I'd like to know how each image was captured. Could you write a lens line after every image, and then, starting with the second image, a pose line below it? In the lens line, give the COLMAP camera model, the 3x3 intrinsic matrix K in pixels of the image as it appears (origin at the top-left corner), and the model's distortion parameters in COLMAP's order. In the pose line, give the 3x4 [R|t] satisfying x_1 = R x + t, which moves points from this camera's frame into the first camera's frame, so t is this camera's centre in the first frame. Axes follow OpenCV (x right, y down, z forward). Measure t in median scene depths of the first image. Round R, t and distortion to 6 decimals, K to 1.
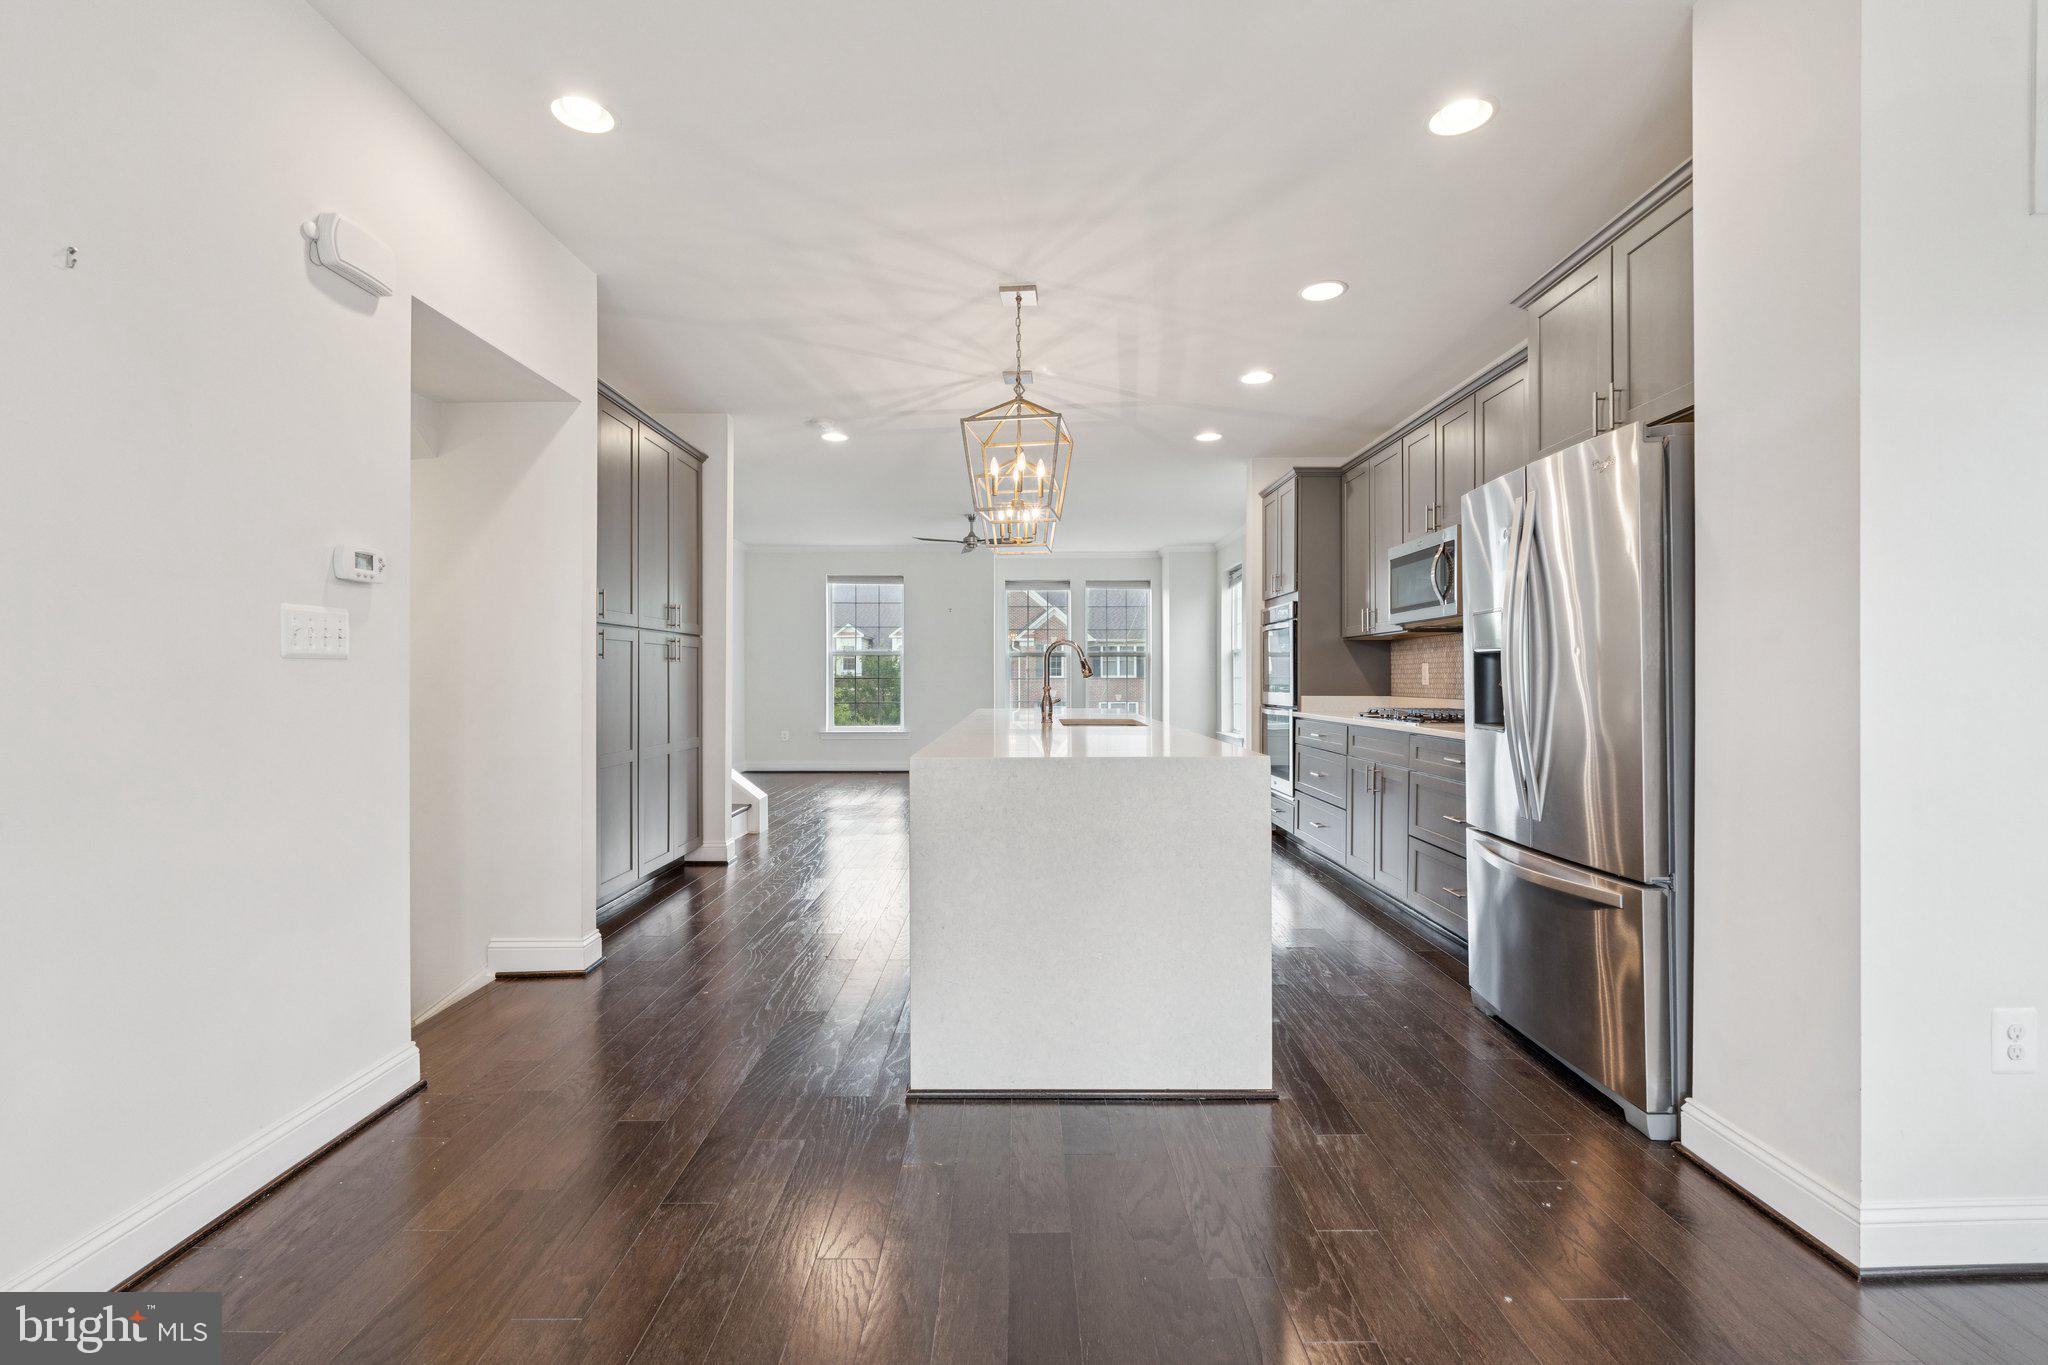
lens RADIAL K [[902.2, 0, 1019.4], [0, 902.2, 673.3], [0, 0, 1]] dist [-0.002555, -0.000090]
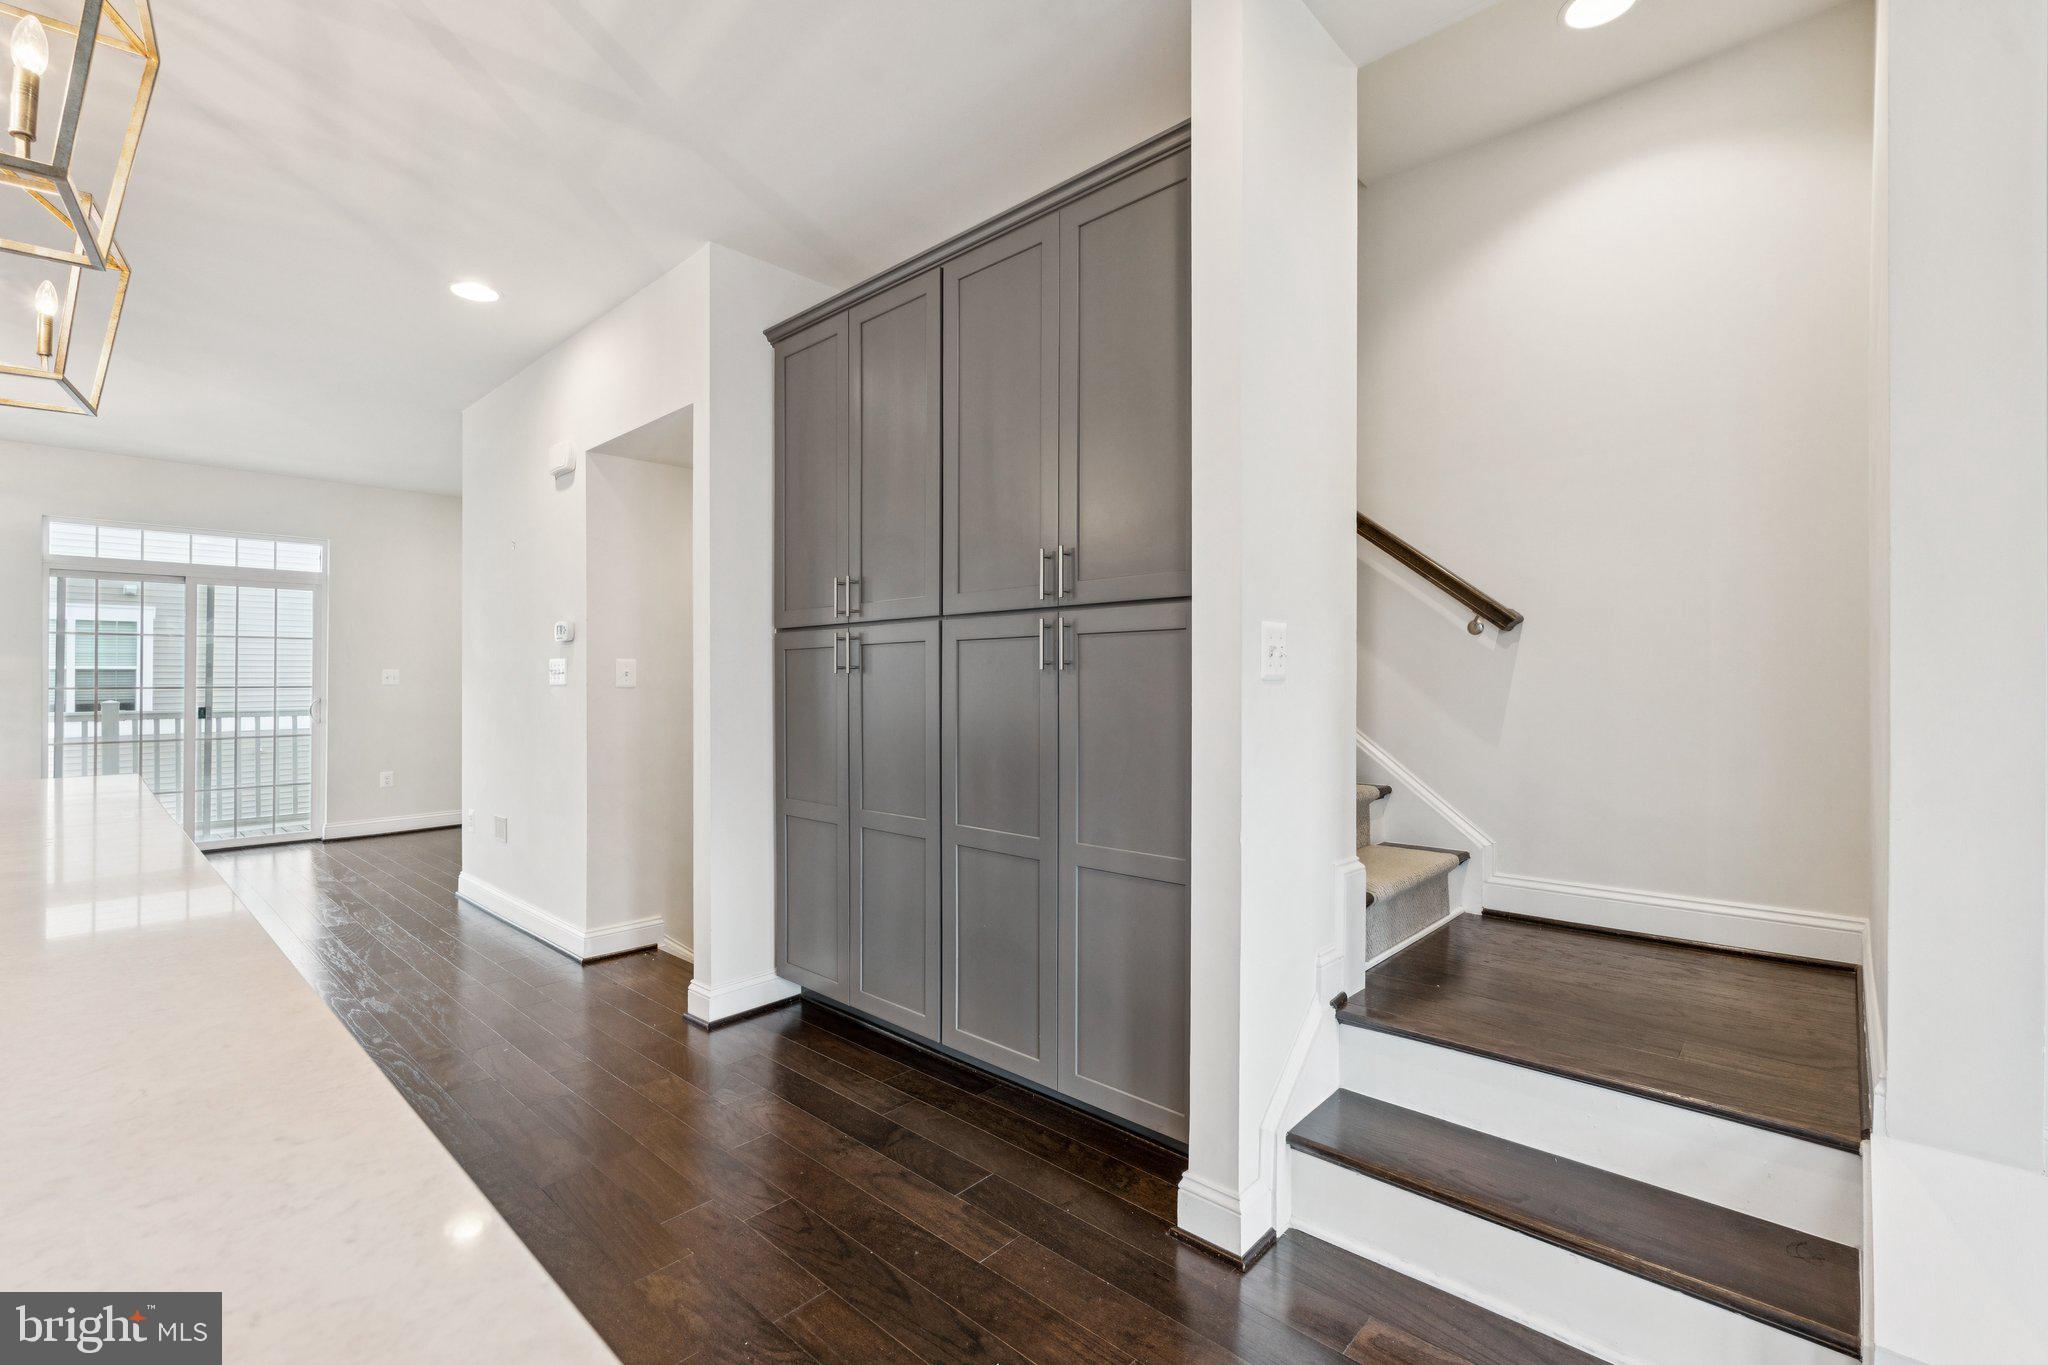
lens RADIAL K [[902.2, 0, 1019.4], [0, 902.2, 673.3], [0, 0, 1]] dist [-0.002555, -0.000090]
pose [[-0.683372, -0.000929, -0.730069, -0.021975], [0.008129, 0.999928, -0.008881, -0.005989], [0.730025, -0.012004, -0.683315, 1.200229]]
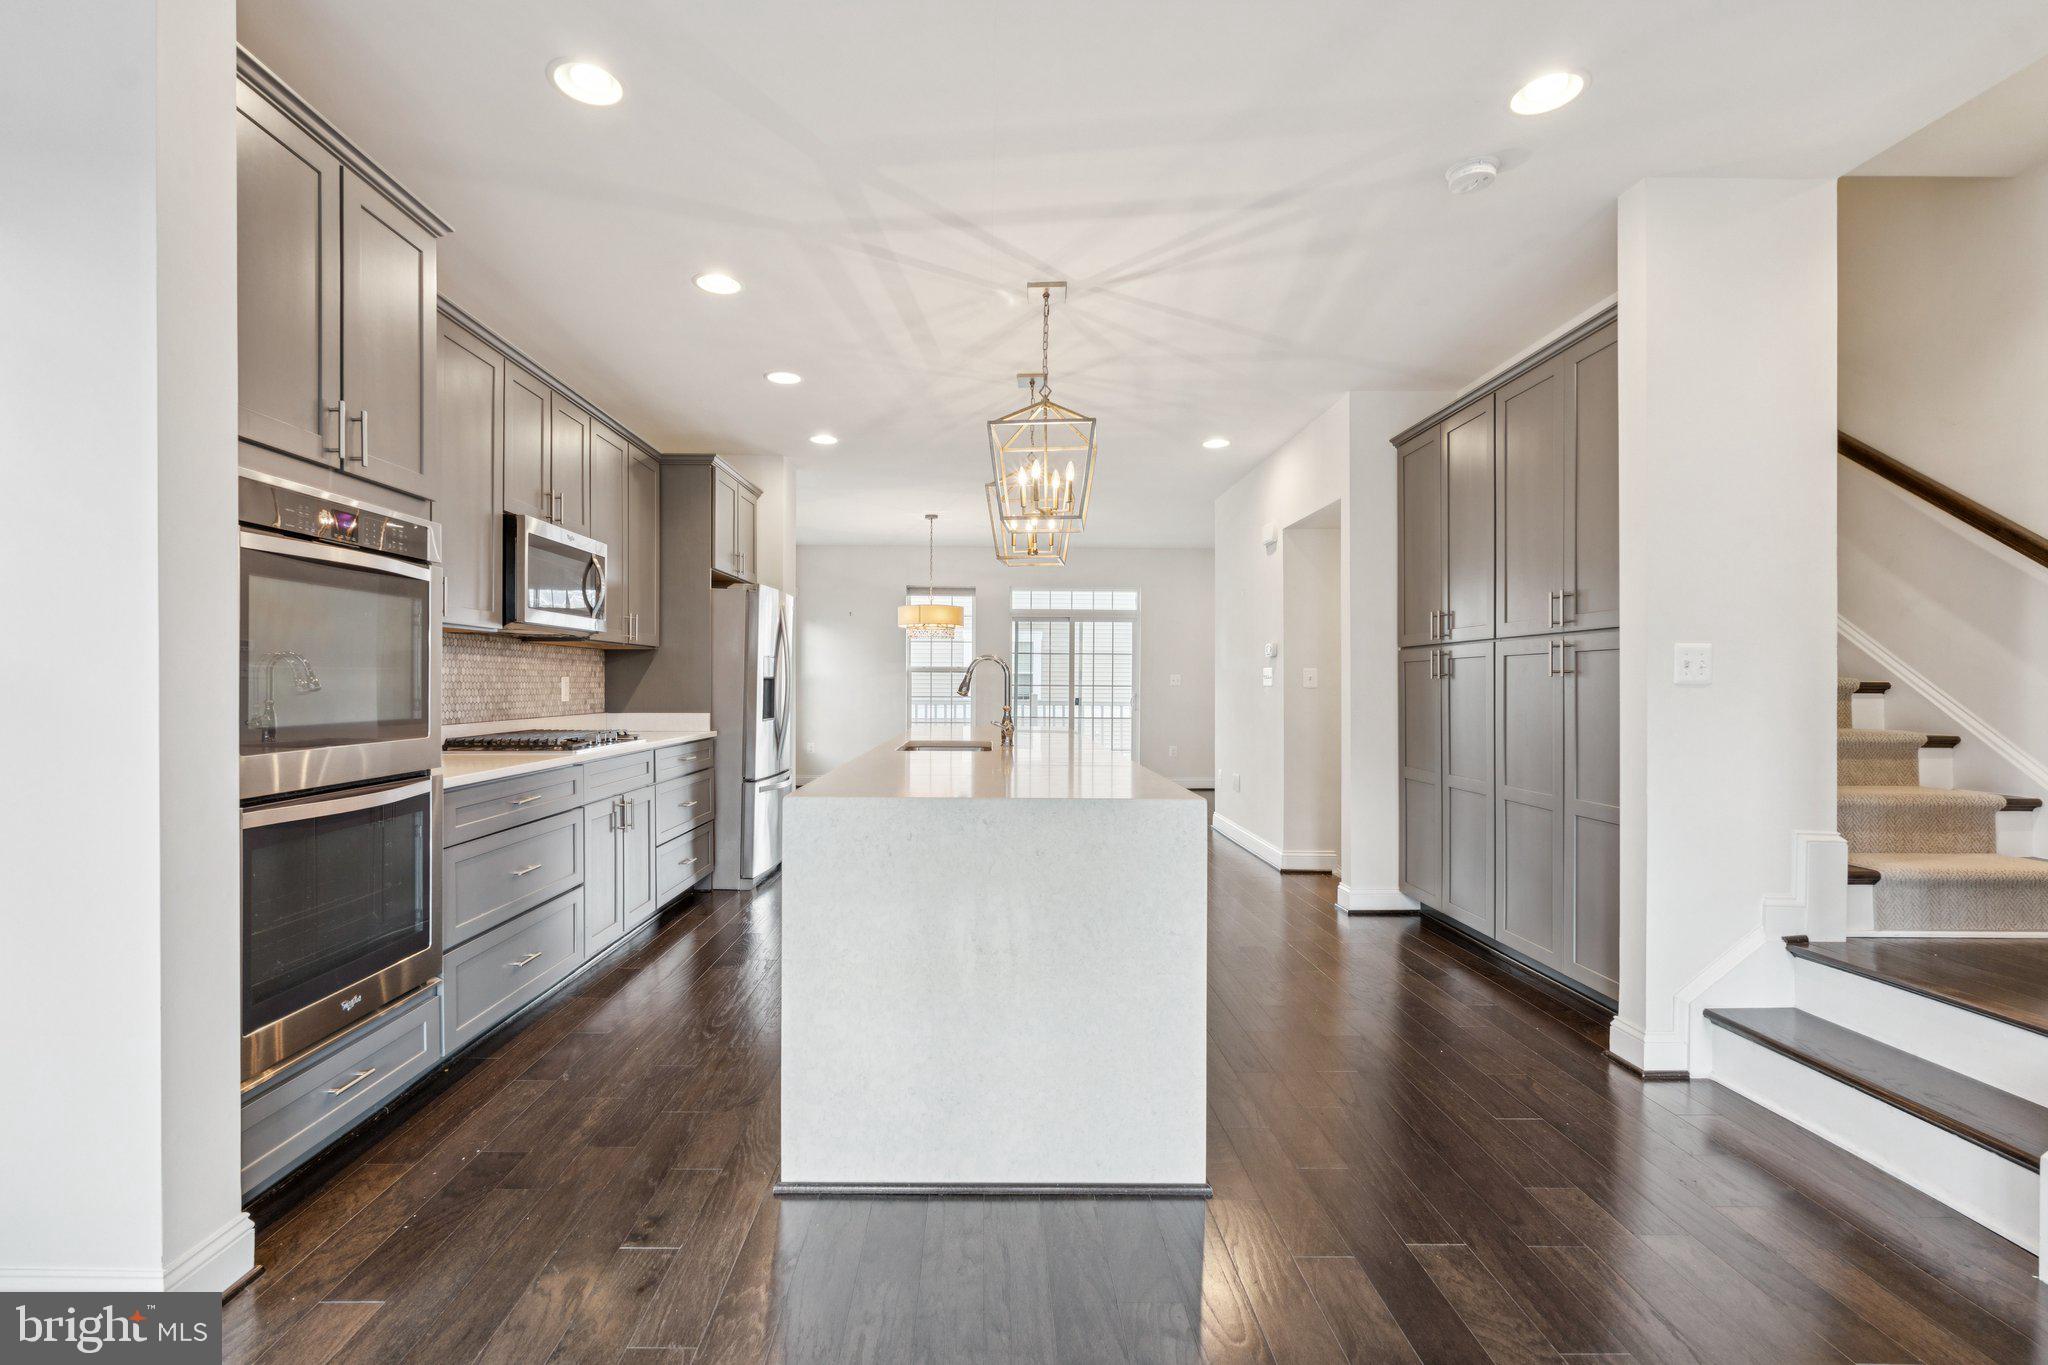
lens RADIAL K [[914.5, 0, 982.4], [0, 914.5, 670.9], [0, 0, 1]] dist [0.000375, 0.000197]
pose [[-0.999994, -0.002576, 0.002404, 0.043723], [-0.002619, 0.999838, -0.017801, -0.003197], [-0.002358, -0.017807, -0.999839, 1.544624]]
